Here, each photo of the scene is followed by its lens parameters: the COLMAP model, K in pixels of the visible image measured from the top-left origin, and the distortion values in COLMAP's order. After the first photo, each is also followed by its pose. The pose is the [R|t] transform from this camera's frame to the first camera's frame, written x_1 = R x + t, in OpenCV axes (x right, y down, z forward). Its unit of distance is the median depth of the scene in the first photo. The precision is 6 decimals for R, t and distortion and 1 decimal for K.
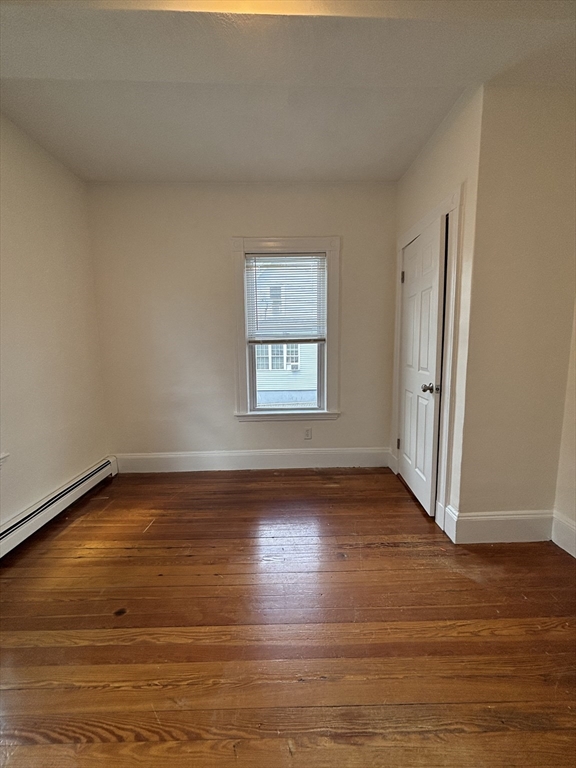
lens RADIAL K [[309.4, 0, 288.9], [0, 309.4, 383.1], [0, 0, 1]] dist [-0.000352, 0.000221]
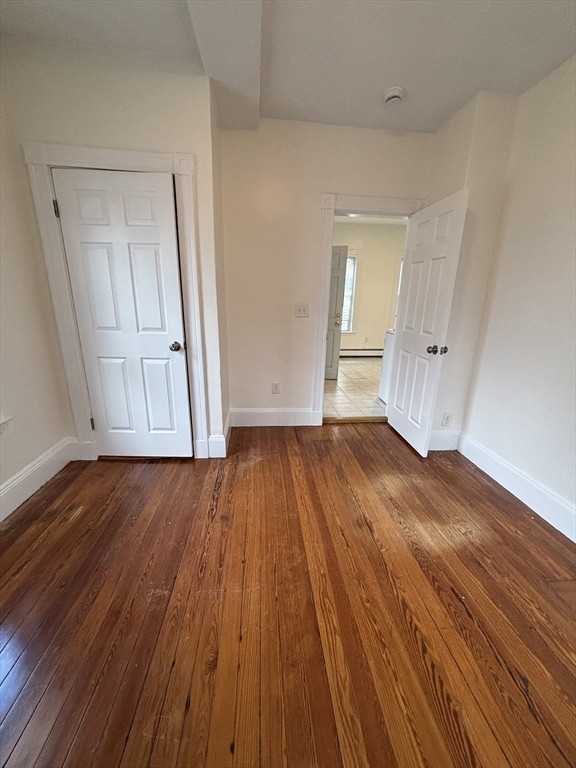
lens RADIAL K [[309.4, 0, 288.9], [0, 309.4, 383.1], [0, 0, 1]] dist [-0.000352, 0.000221]
pose [[-0.072655, -0.261463, 0.962475, -0.597886], [0.103160, 0.957879, 0.268002, -0.102187], [-0.992008, 0.118761, -0.042622, 0.649005]]
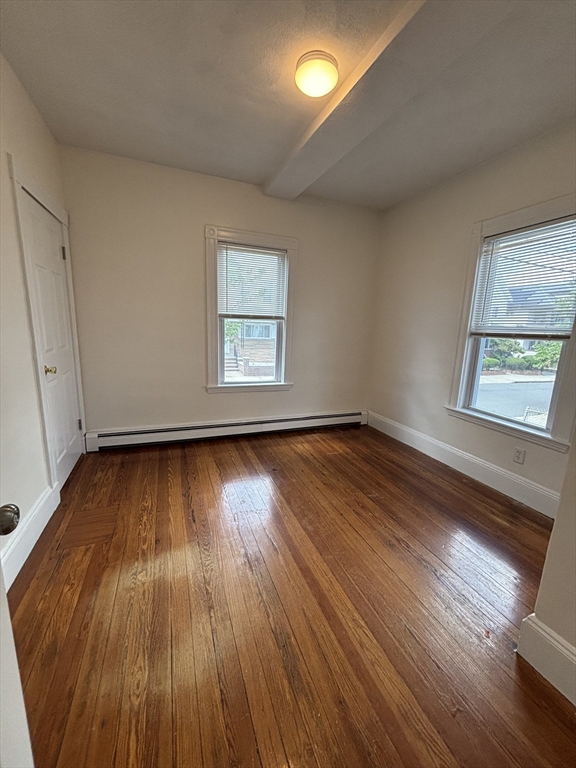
lens RADIAL K [[309.4, 0, 288.9], [0, 309.4, 383.1], [0, 0, 1]] dist [-0.000352, 0.000221]
pose [[0.348474, 0.202834, -0.915109, 0.748459], [-0.158392, 0.975008, 0.155794, -0.064168], [0.923839, 0.090655, 0.371892, 0.210566]]
